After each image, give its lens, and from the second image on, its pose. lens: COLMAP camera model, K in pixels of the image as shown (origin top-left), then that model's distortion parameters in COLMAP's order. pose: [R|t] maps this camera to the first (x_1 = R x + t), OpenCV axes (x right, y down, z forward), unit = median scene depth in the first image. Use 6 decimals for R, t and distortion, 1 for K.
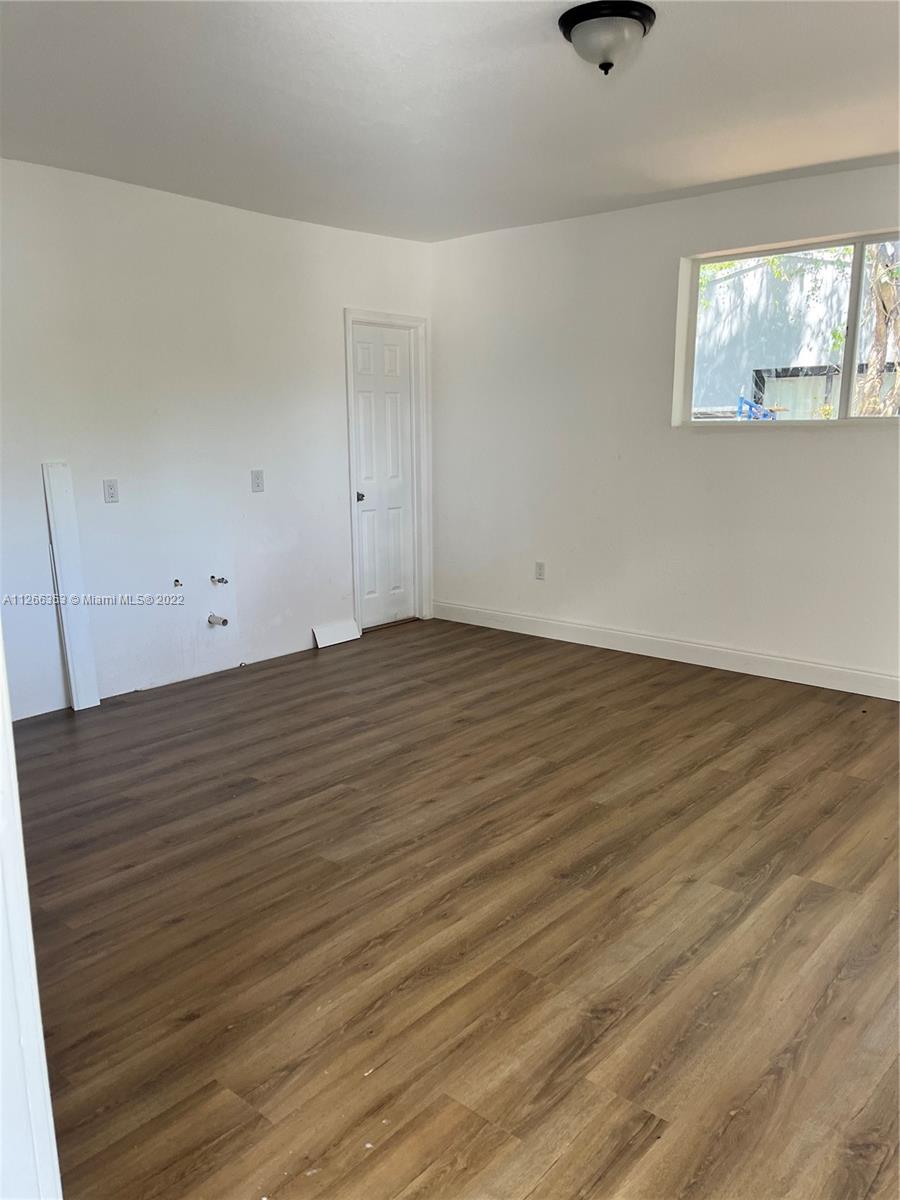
lens RADIAL K [[923.3, 0, 452.4], [0, 923.3, 602.8], [0, 0, 1]] dist [0.026784, -0.002053]
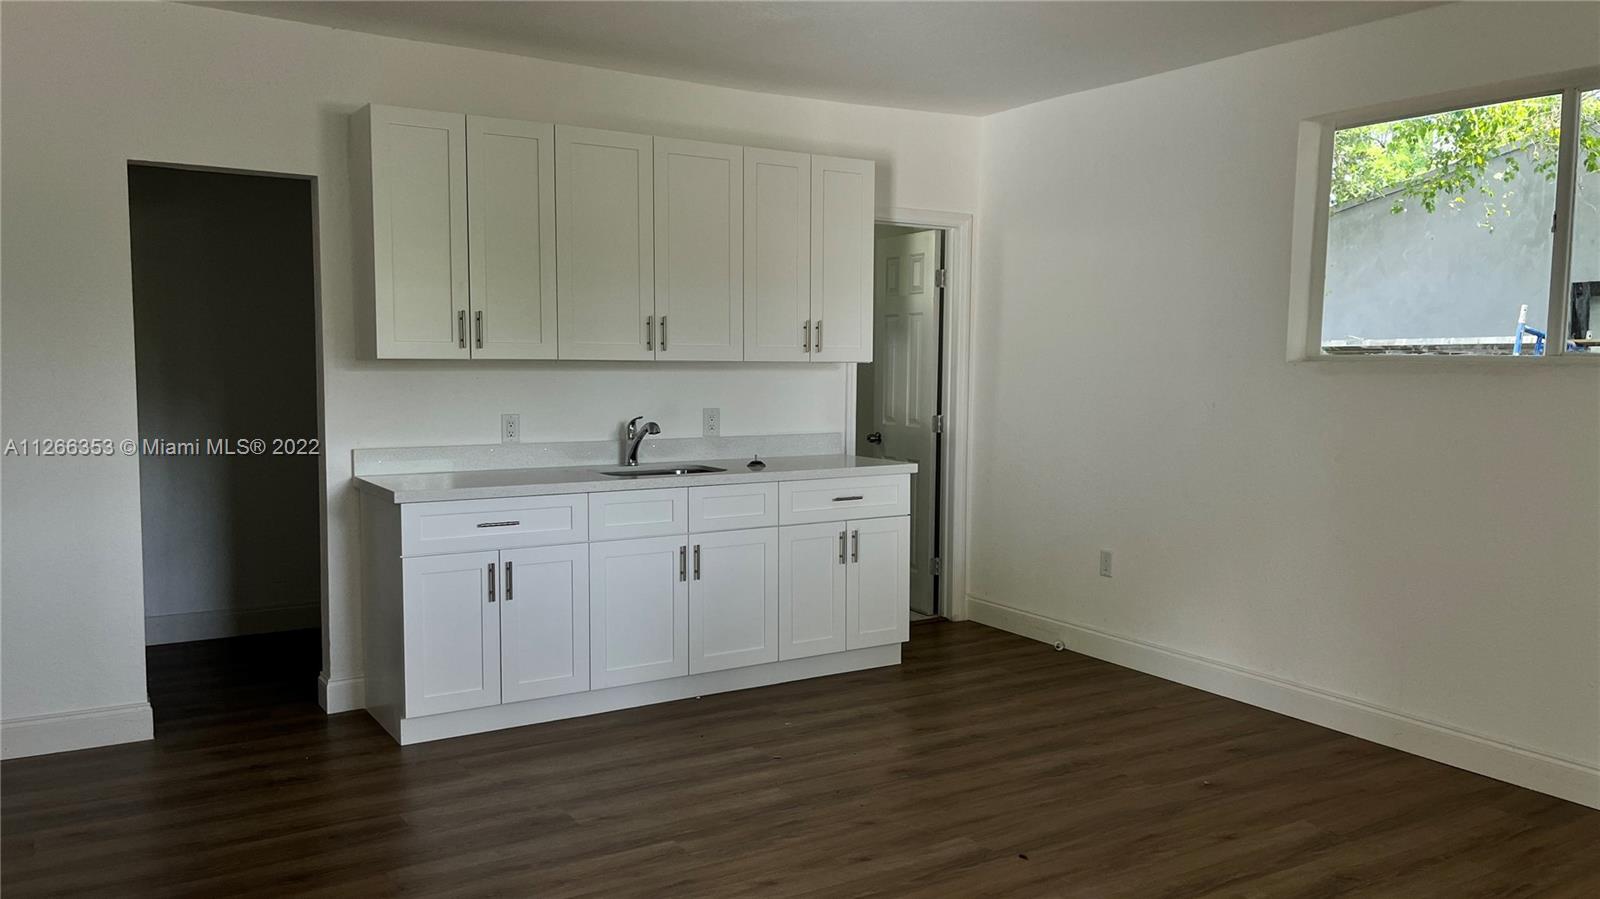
lens RADIAL K [[1228.1, 0, 800.3], [0, 1228.1, 451.9], [0, 0, 1]] dist [0.044724, -0.070179]
pose [[0.953977, 0.040364, -0.297151, 0.204433], [-0.072615, 0.992504, -0.098304, -0.014809], [0.290955, 0.115358, 0.949757, 0.063754]]
